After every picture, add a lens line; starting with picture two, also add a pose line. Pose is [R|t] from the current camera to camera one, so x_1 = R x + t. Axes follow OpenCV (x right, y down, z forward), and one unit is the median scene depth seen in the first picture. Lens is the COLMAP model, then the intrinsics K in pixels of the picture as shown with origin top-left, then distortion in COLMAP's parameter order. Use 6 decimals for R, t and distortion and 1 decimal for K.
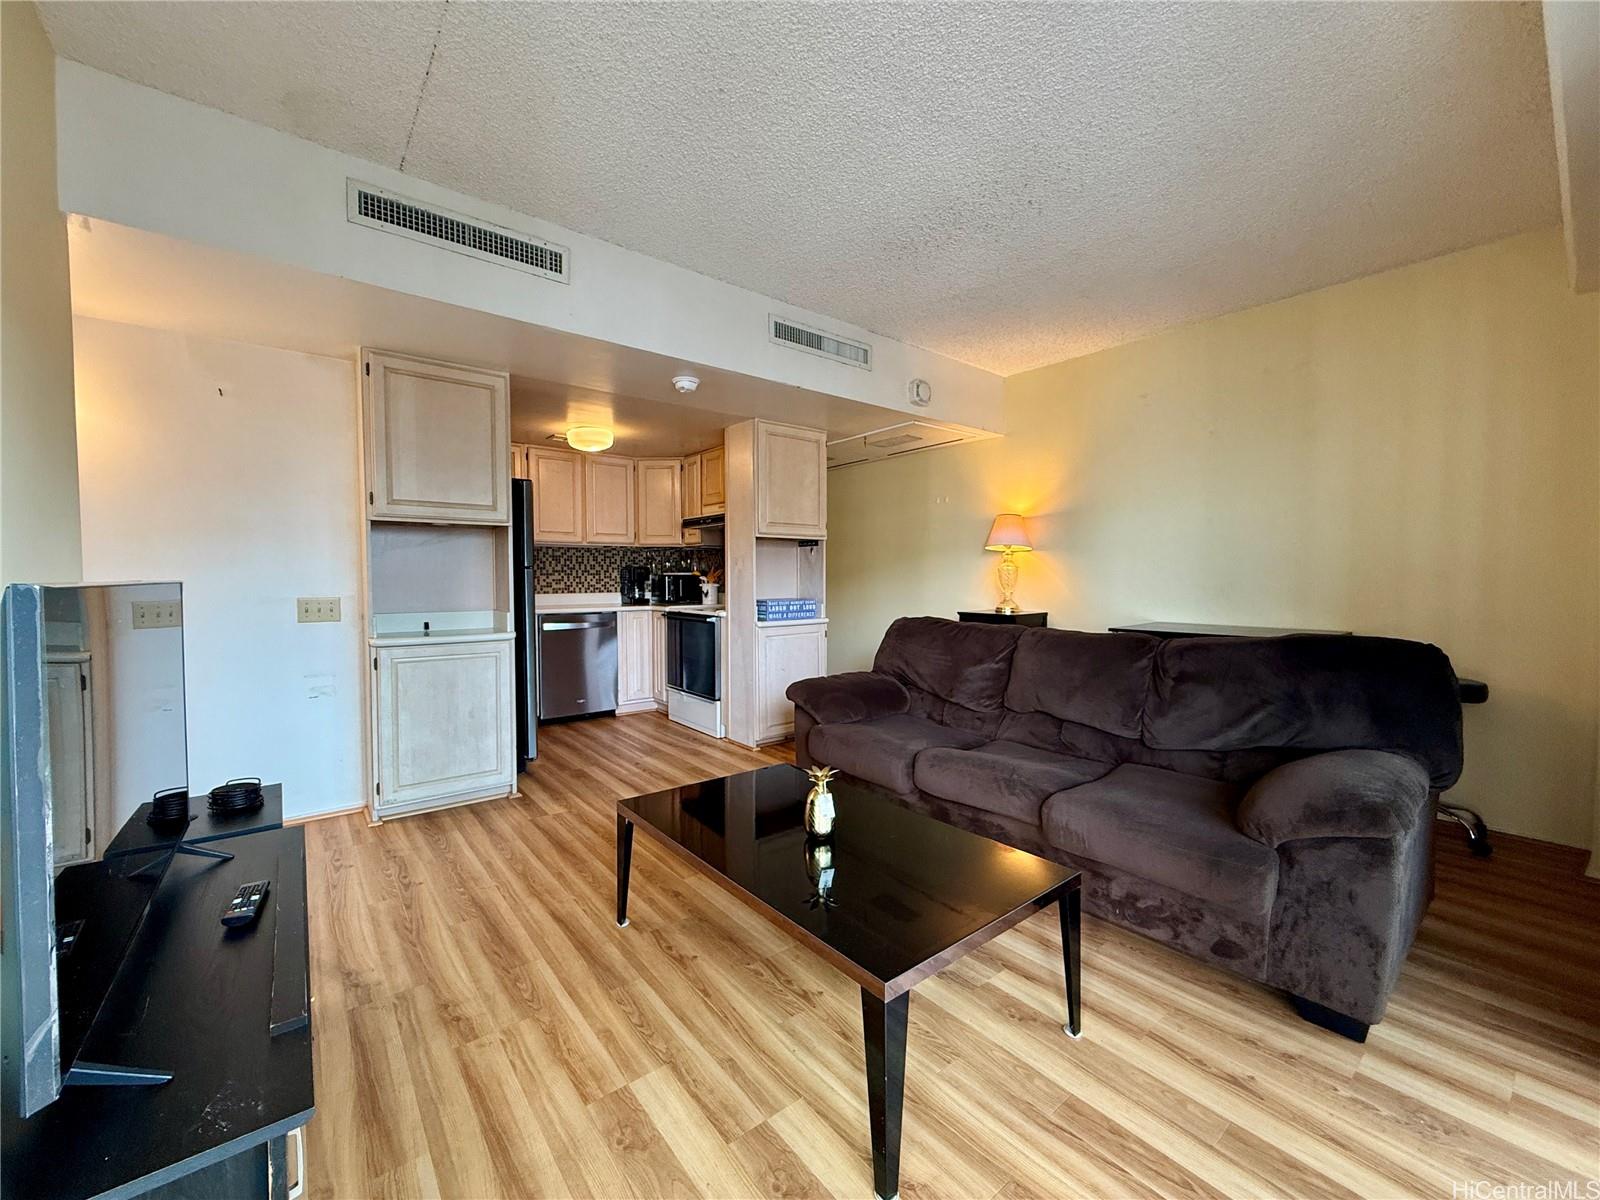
lens RADIAL K [[636.4, 0, 795.5], [0, 636.4, 597.0], [0, 0, 1]] dist [0.000185, 0.000427]
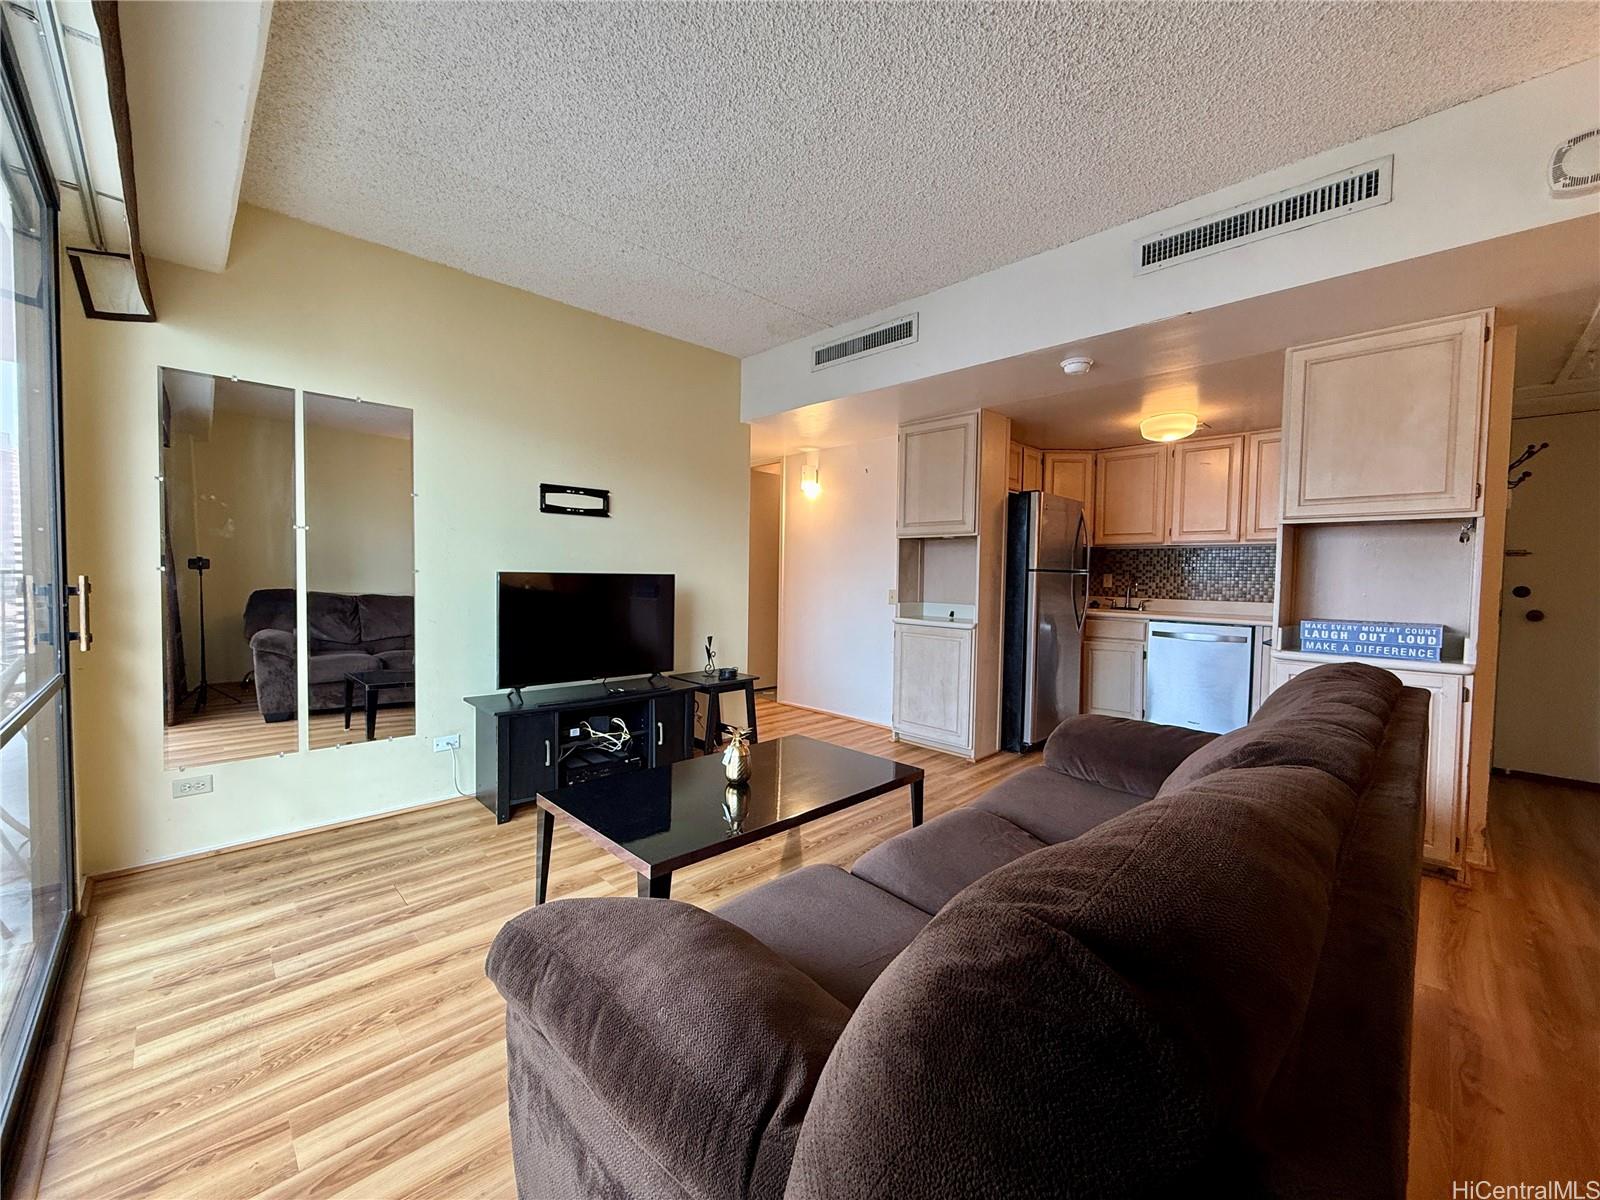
lens RADIAL K [[636.4, 0, 799.5], [0, 636.4, 597.7], [0, 0, 1]] dist [0.000185, 0.000427]
pose [[0.104861, 0.040499, -0.993662, 0.707834], [-0.048785, 0.998177, 0.035535, -0.020371], [0.993290, 0.044750, 0.106646, 0.536133]]
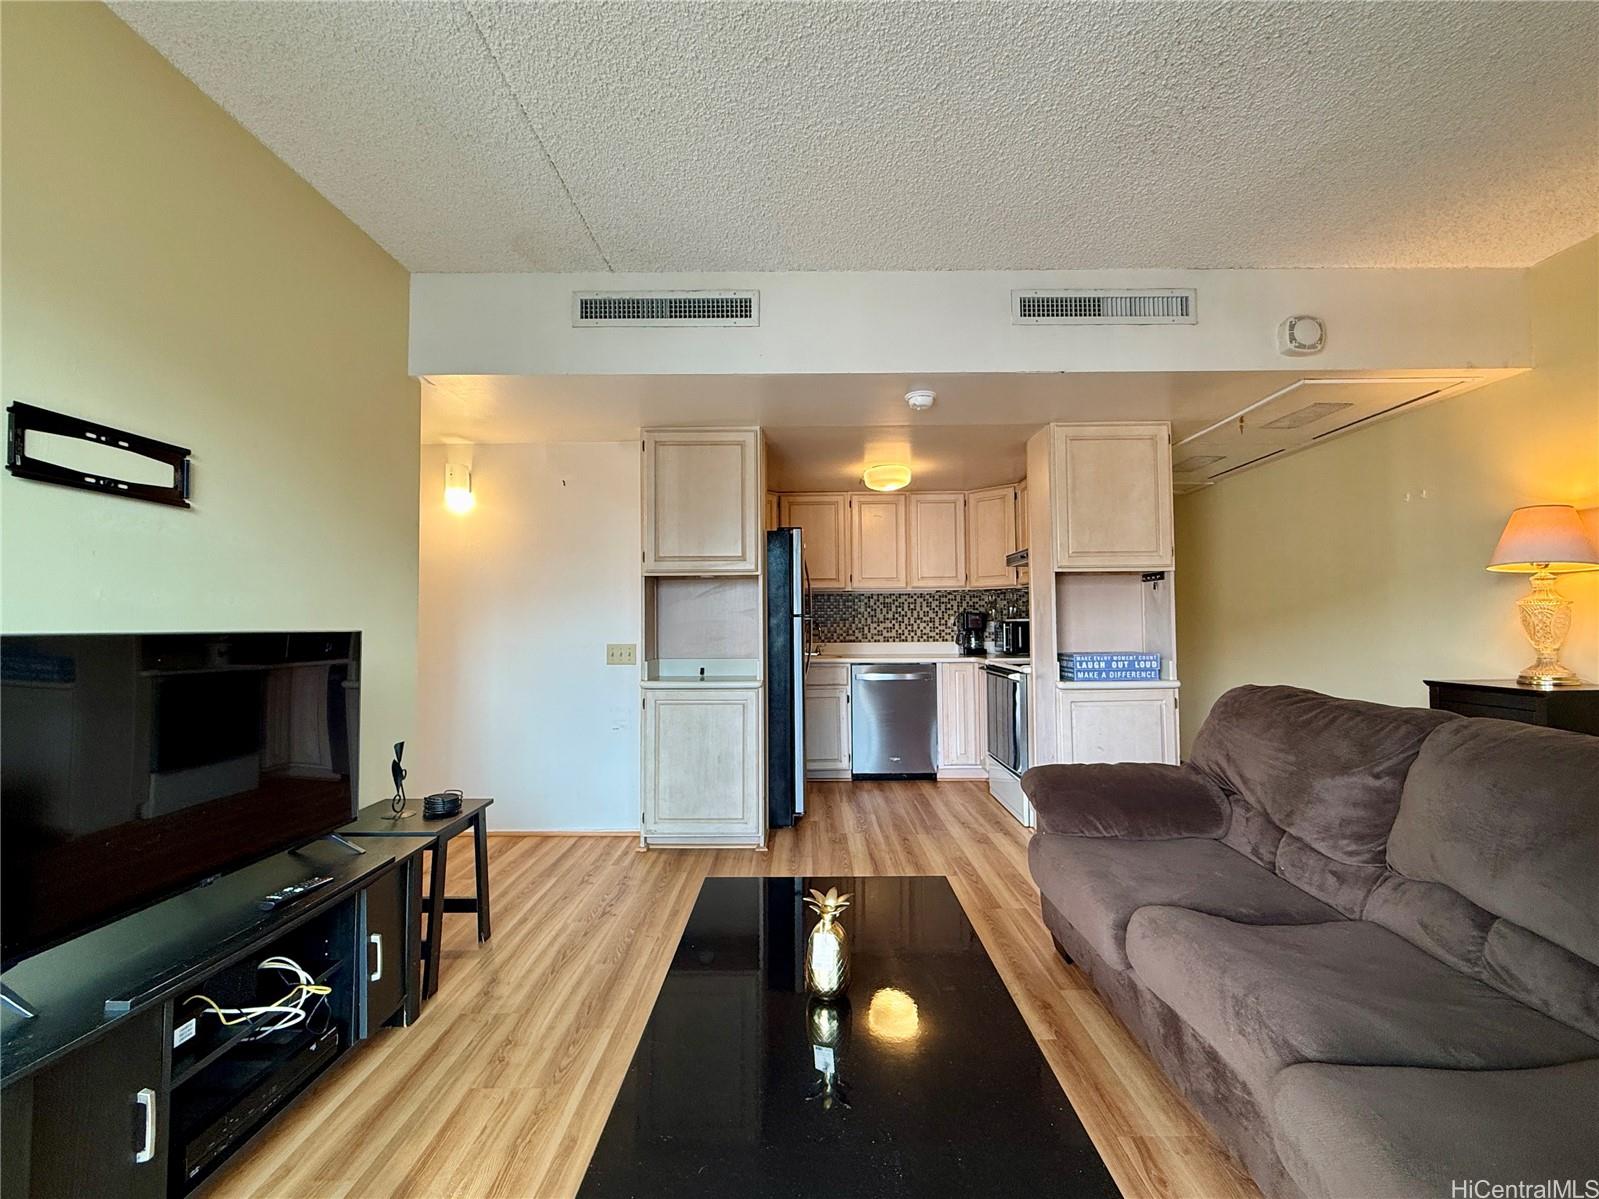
lens RADIAL K [[679.5, 0, 808.0], [0, 679.5, 600.2], [0, 0, 1]] dist [0.001327, -0.000197]
pose [[0.782483, -0.028446, -0.622022, 0.276549], [-0.013207, 0.997973, -0.062252, -0.005416], [0.622532, 0.056926, 0.780521, 0.206927]]
